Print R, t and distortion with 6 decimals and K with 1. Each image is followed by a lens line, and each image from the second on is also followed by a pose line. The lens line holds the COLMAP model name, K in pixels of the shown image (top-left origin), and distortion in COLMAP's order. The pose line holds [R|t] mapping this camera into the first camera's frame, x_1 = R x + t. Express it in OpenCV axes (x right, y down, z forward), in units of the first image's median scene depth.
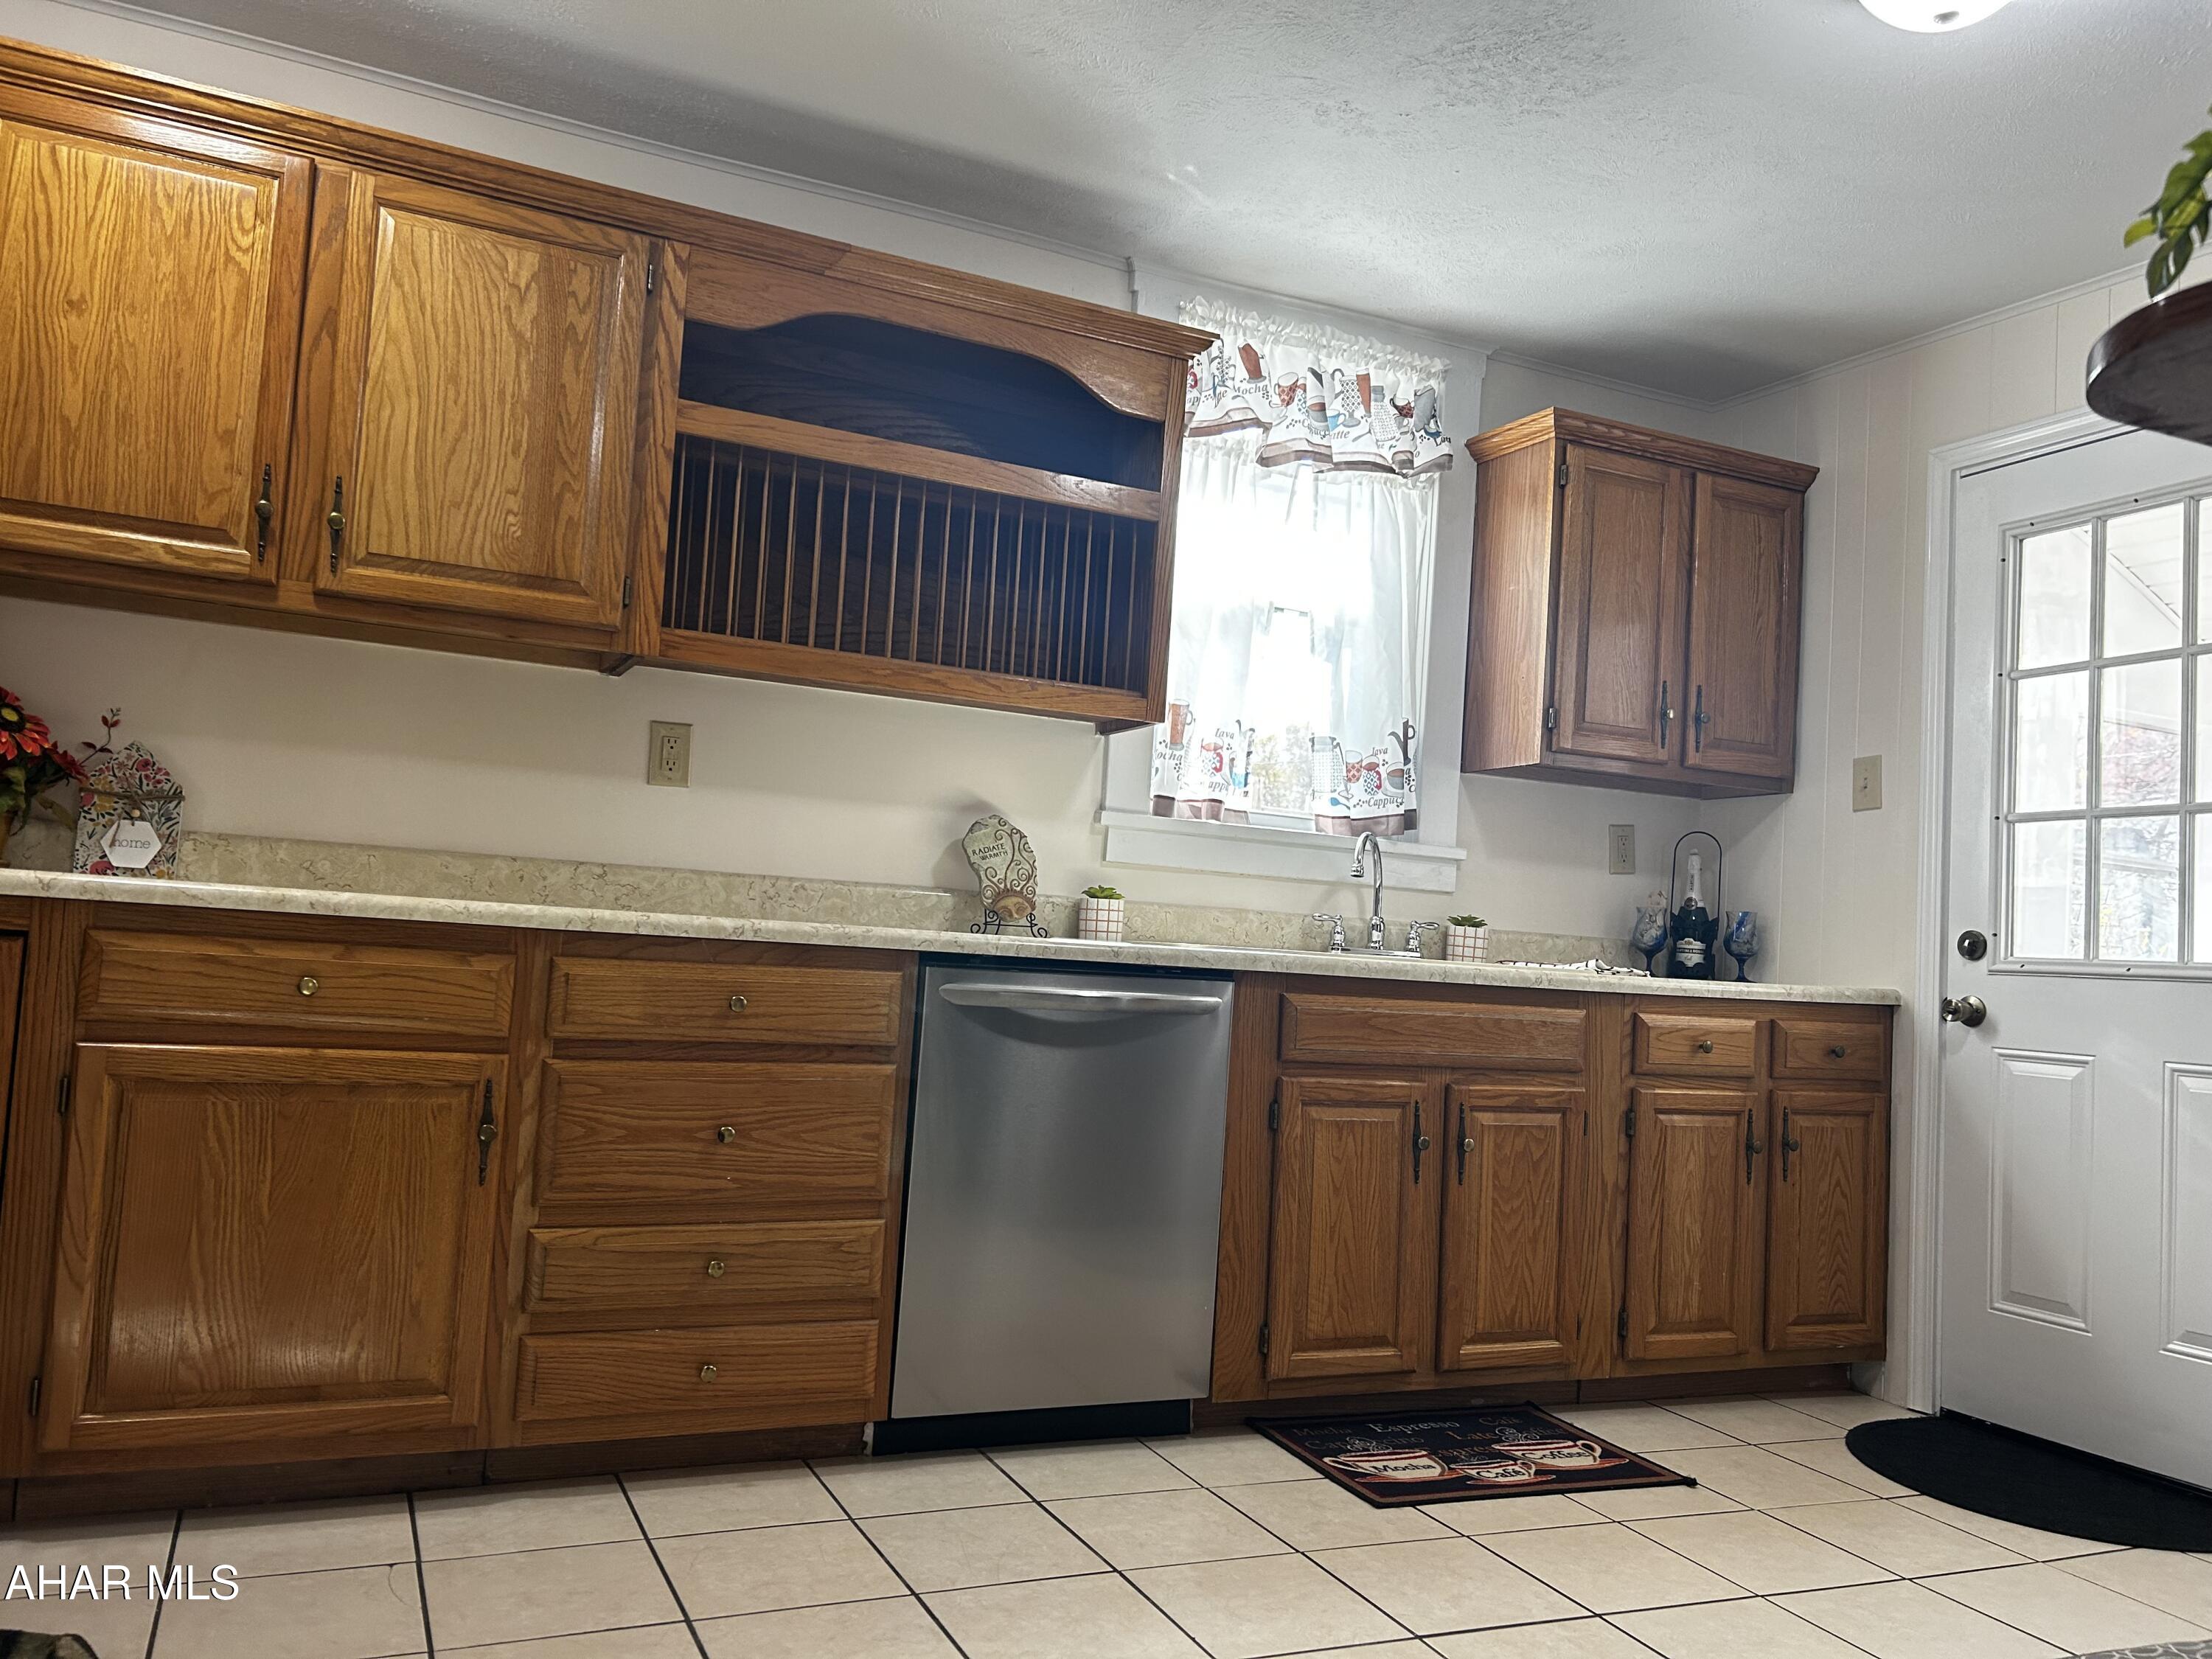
lens RADIAL K [[1705.5, 0, 1106.0], [0, 1705.5, 829.5], [0, 0, 1]] dist [0.065207, -0.002035]
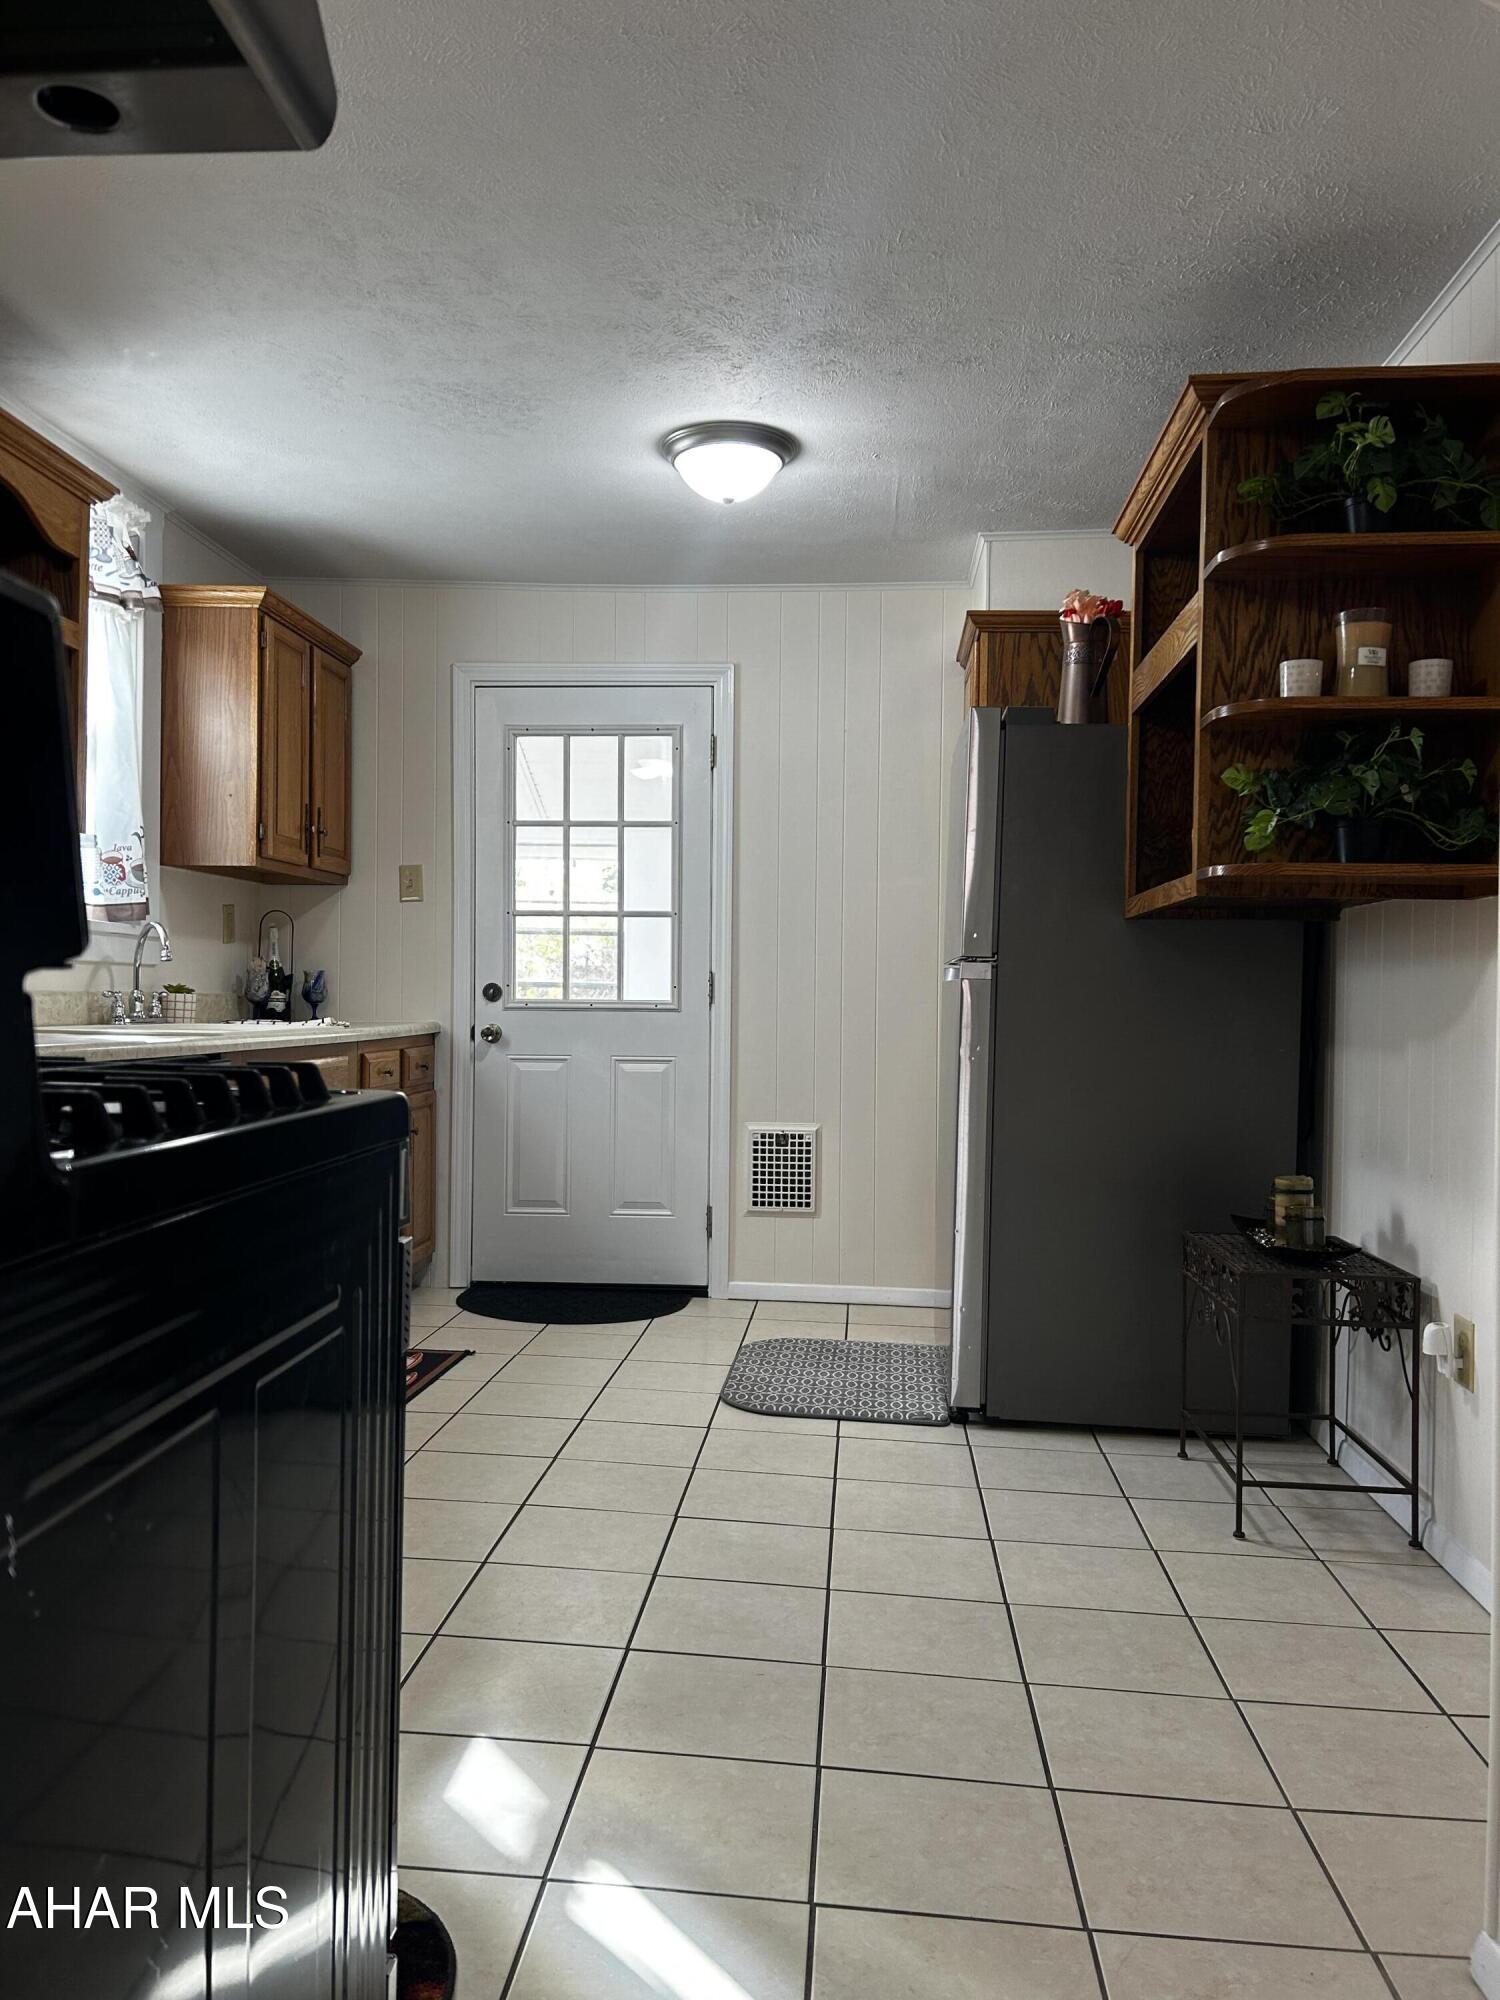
lens RADIAL K [[1542.0, 0, 750.0], [0, 1542.0, 1000.0], [0, 0, 1]] dist [0.065207, -0.002035]
pose [[0.490328, -0.053883, 0.869871, -0.575409], [-0.047467, 0.994955, 0.088388, -0.058244], [-0.870245, -0.084629, 0.485296, 0.100603]]
